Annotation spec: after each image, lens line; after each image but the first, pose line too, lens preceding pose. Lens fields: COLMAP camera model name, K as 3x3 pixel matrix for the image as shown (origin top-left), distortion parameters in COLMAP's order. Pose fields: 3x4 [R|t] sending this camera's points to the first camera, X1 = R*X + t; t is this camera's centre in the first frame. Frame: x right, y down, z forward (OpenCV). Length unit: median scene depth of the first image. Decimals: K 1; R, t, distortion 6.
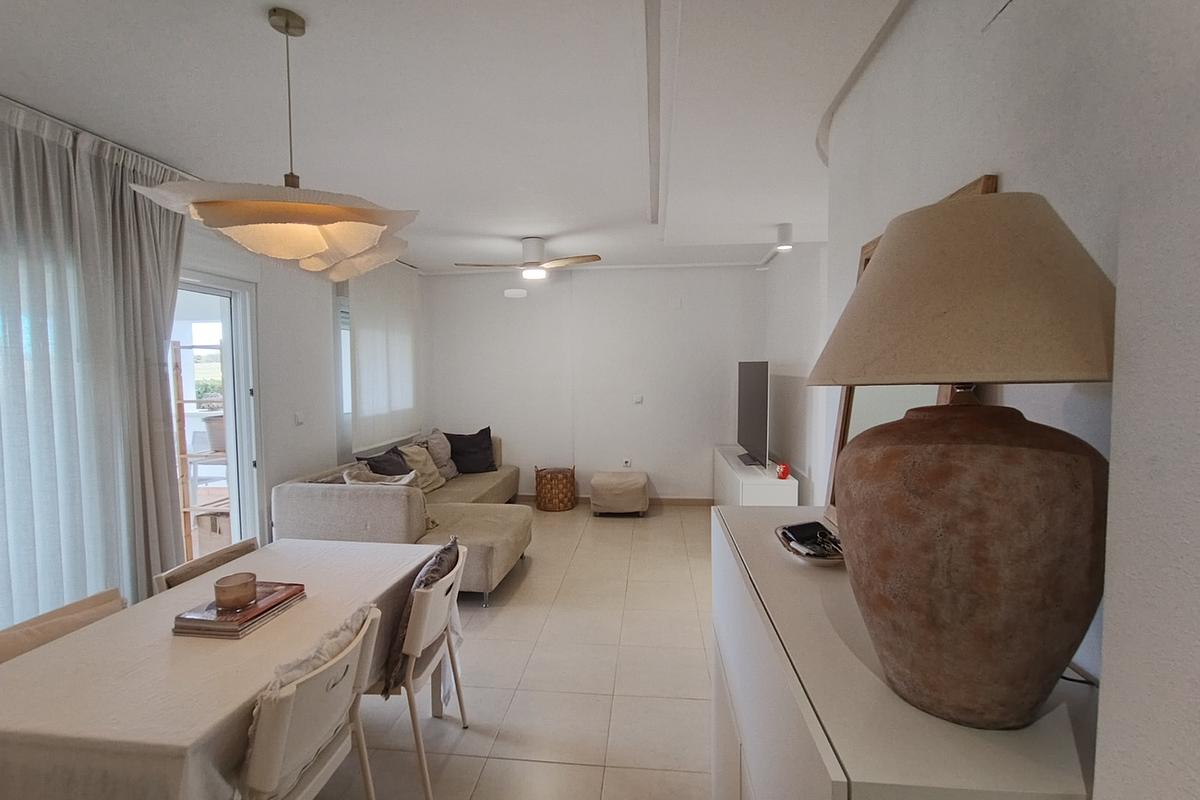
lens RADIAL K [[547.2, 0, 600.0], [0, 547.2, 400.0], [0, 0, 1]] dist [-0.019743, 0.009968]
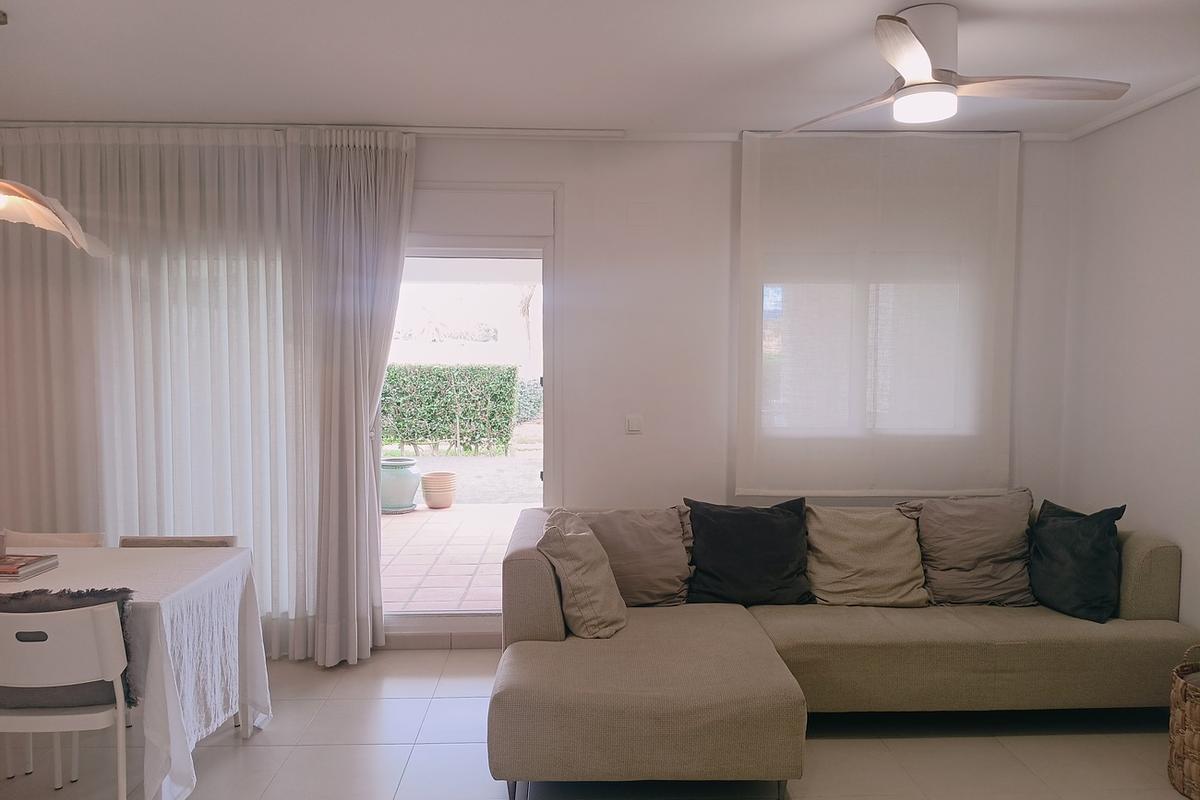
lens RADIAL K [[903.2, 0, 600.0], [0, 903.2, 400.0], [0, 0, 1]] dist [-0.001979, -0.004167]
pose [[0.141317, 0.061210, -0.988070, 0.384769], [-0.063456, 0.996594, 0.052662, -0.037239], [0.987929, 0.055257, 0.144720, 0.572189]]
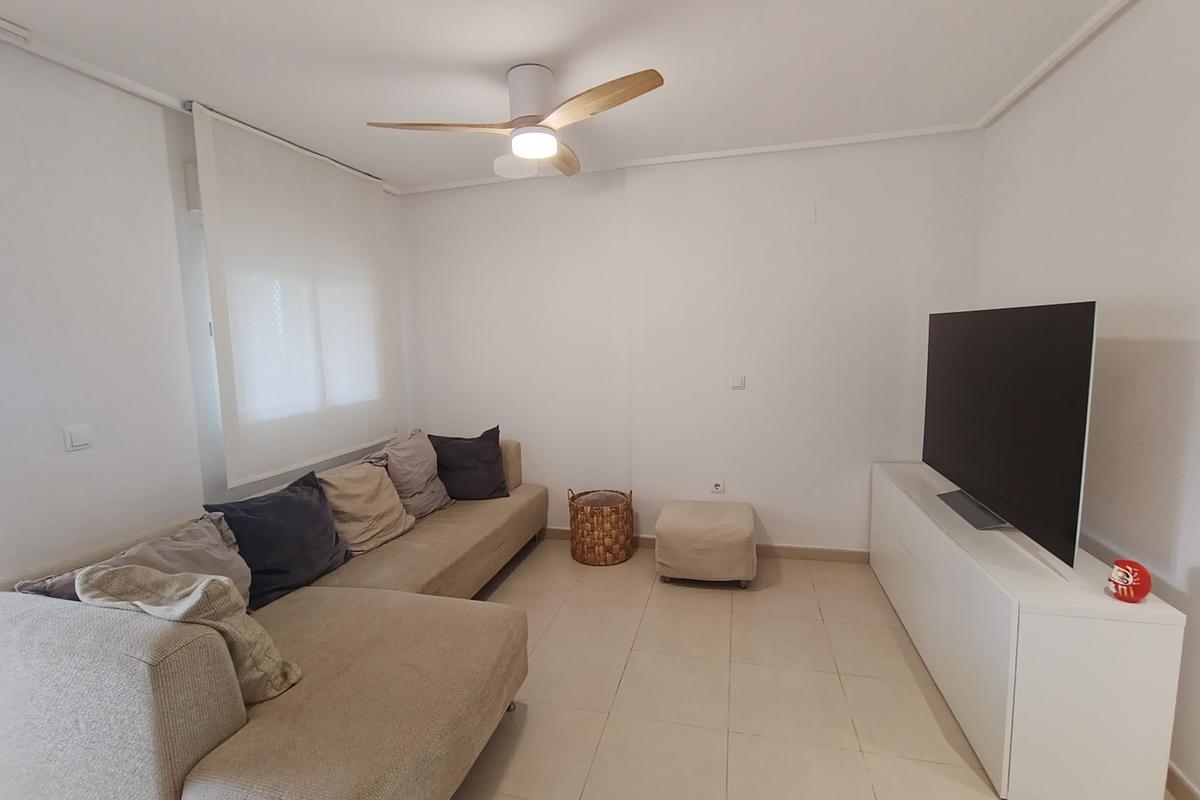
lens RADIAL K [[547.2, 0, 600.0], [0, 547.2, 400.0], [0, 0, 1]] dist [-0.019743, 0.009968]
pose [[0.988289, -0.002000, -0.152579, 0.013714], [0.011265, 0.998142, 0.059879, -0.019642], [0.152176, -0.060897, 0.986476, 0.408473]]
